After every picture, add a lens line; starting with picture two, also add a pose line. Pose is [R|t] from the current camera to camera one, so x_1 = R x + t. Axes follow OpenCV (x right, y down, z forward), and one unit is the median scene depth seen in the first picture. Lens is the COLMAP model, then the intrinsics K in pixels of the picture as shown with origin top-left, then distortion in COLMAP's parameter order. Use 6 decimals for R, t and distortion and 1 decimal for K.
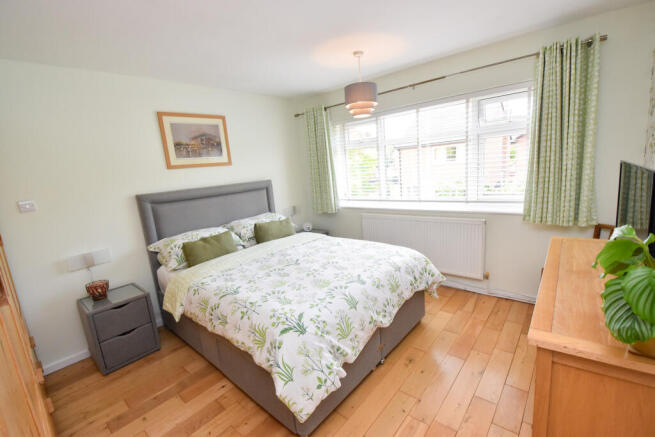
lens RADIAL K [[291.0, 0, 327.2], [0, 291.0, 216.9], [0, 0, 1]] dist [-0.018692, -0.001550]
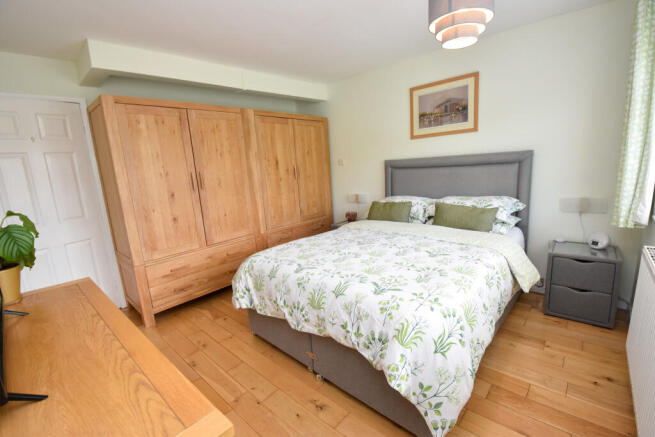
lens RADIAL K [[291.0, 0, 329.5], [0, 291.0, 220.0], [0, 0, 1]] dist [-0.018692, -0.001550]
pose [[-0.025921, 0.267217, -0.963288, 0.643718], [-0.109204, 0.957088, 0.268436, -0.130491], [0.993681, 0.112153, 0.004372, 0.701233]]
